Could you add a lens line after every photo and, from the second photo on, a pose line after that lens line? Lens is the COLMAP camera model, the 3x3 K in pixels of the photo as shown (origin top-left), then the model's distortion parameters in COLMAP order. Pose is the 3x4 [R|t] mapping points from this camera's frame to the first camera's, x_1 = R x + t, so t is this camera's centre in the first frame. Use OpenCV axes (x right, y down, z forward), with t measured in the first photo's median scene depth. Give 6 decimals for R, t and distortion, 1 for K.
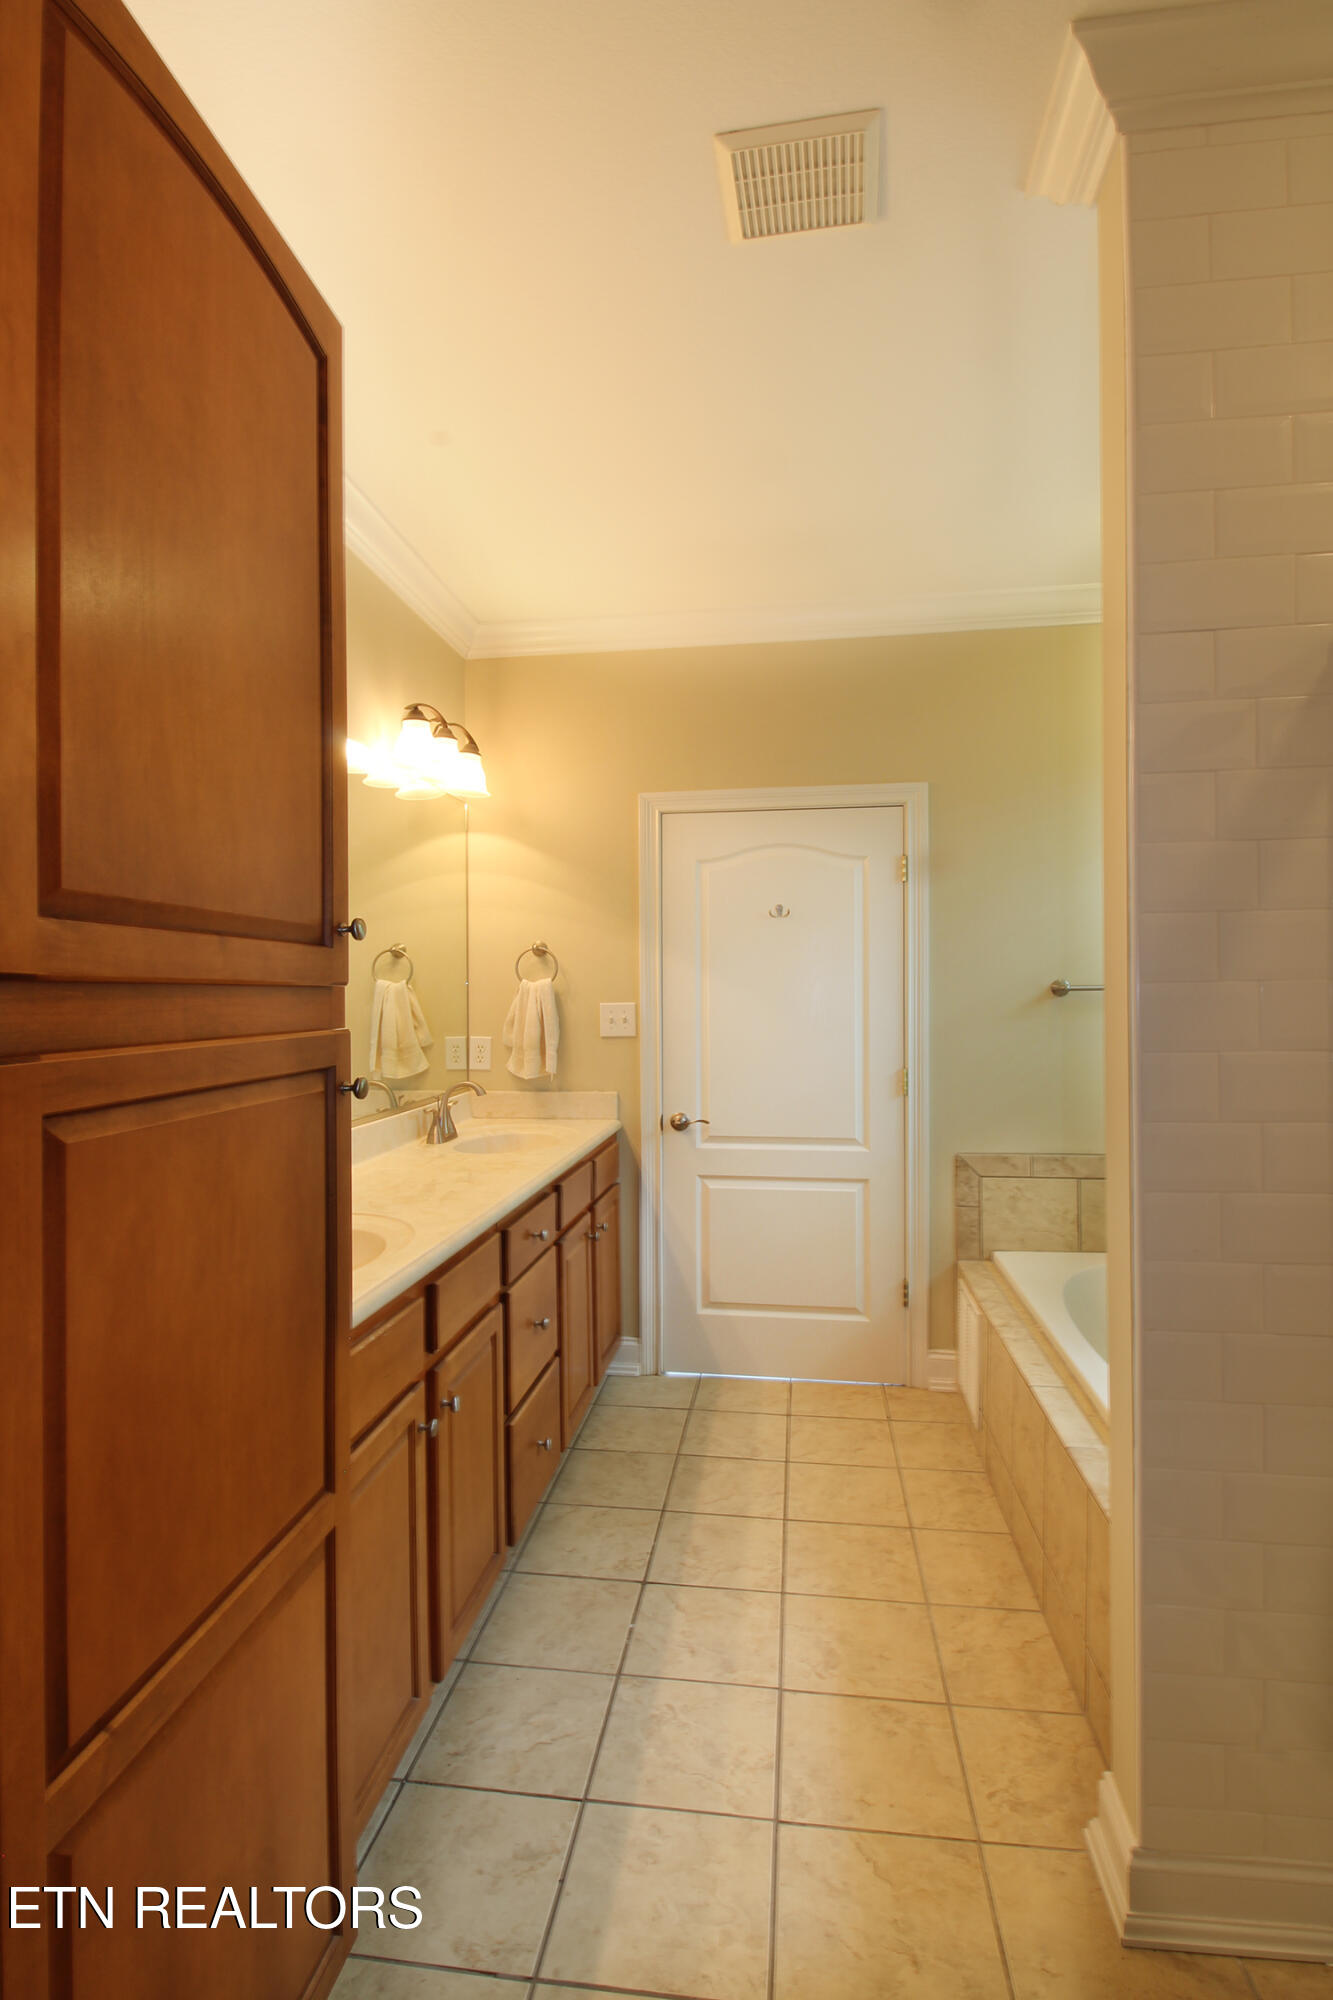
lens RADIAL K [[957.0, 0, 666.5], [0, 957.0, 1000.0], [0, 0, 1]] dist [-0.022512, -0.001714]
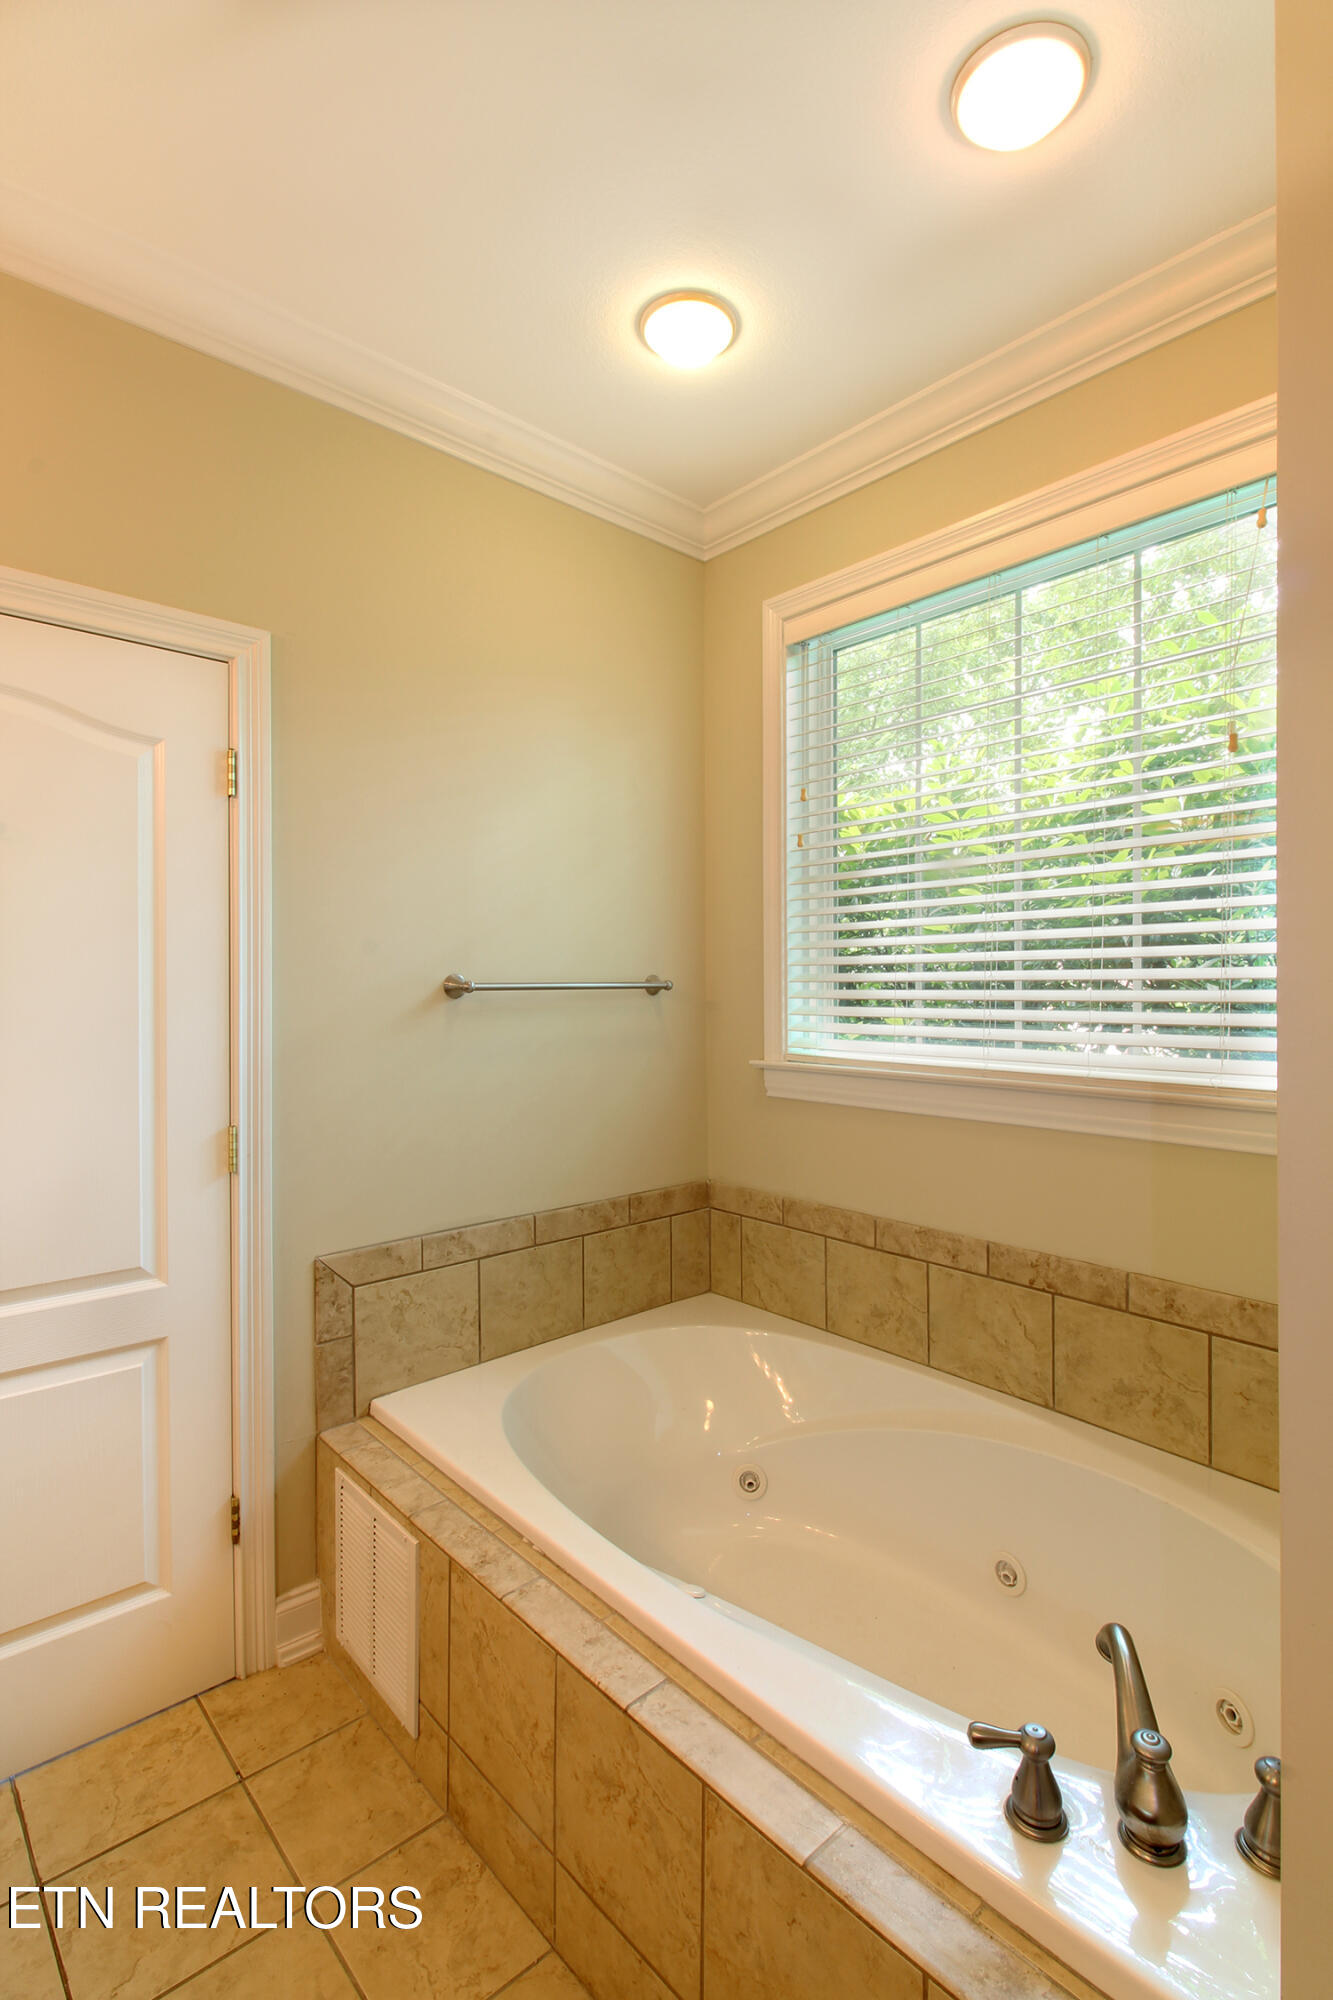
lens RADIAL K [[957.0, 0, 666.5], [0, 957.0, 1000.0], [0, 0, 1]] dist [-0.022512, -0.001714]
pose [[0.643129, 0.001107, 0.765757, -0.016409], [-0.005609, 0.999979, 0.003265, -0.006000], [-0.765737, -0.006395, 0.643122, 0.443344]]
